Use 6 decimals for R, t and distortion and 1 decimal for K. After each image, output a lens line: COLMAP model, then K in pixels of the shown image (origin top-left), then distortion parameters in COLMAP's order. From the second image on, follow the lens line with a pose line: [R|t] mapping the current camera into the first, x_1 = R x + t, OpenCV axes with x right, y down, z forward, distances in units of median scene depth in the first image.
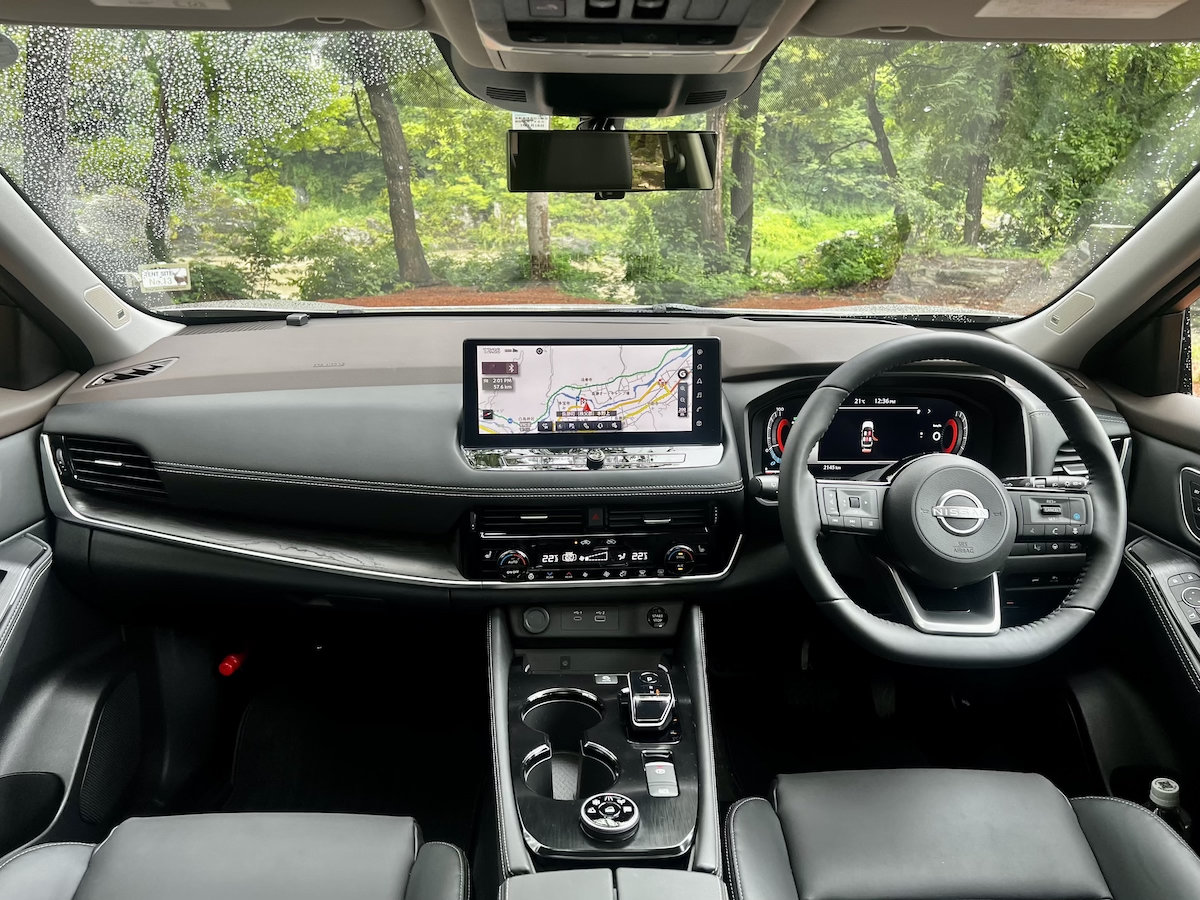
lens RADIAL K [[909.6, 0, 600.0], [0, 909.6, 450.0], [0, 0, 1]] dist [0.007860, -0.005021]
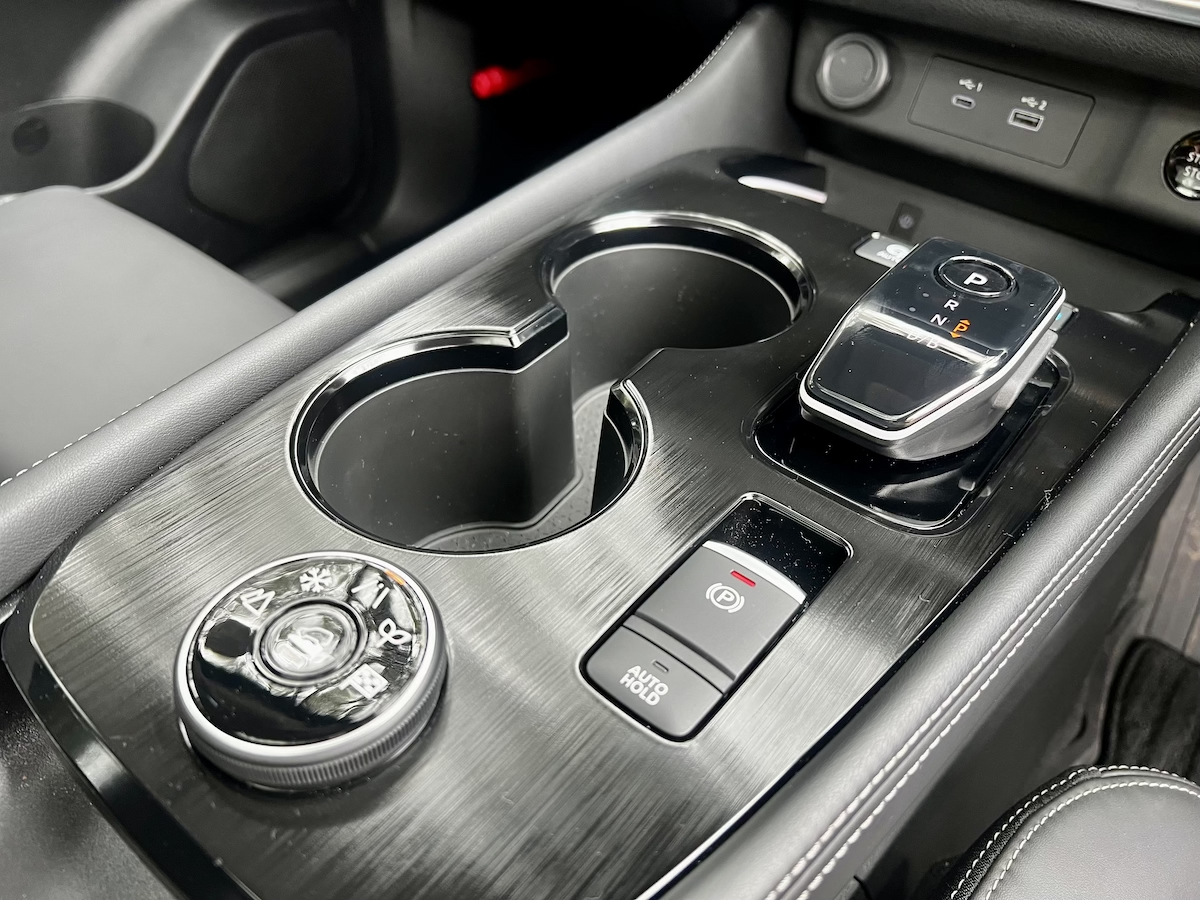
lens RADIAL K [[909.6, 0, 600.0], [0, 909.6, 450.0], [0, 0, 1]] dist [0.007860, -0.005021]
pose [[0.753048, 0.448325, -0.481584, 0.106791], [-0.204278, 0.855065, 0.476585, 0.168266], [0.625451, -0.260515, 0.735488, 0.637060]]
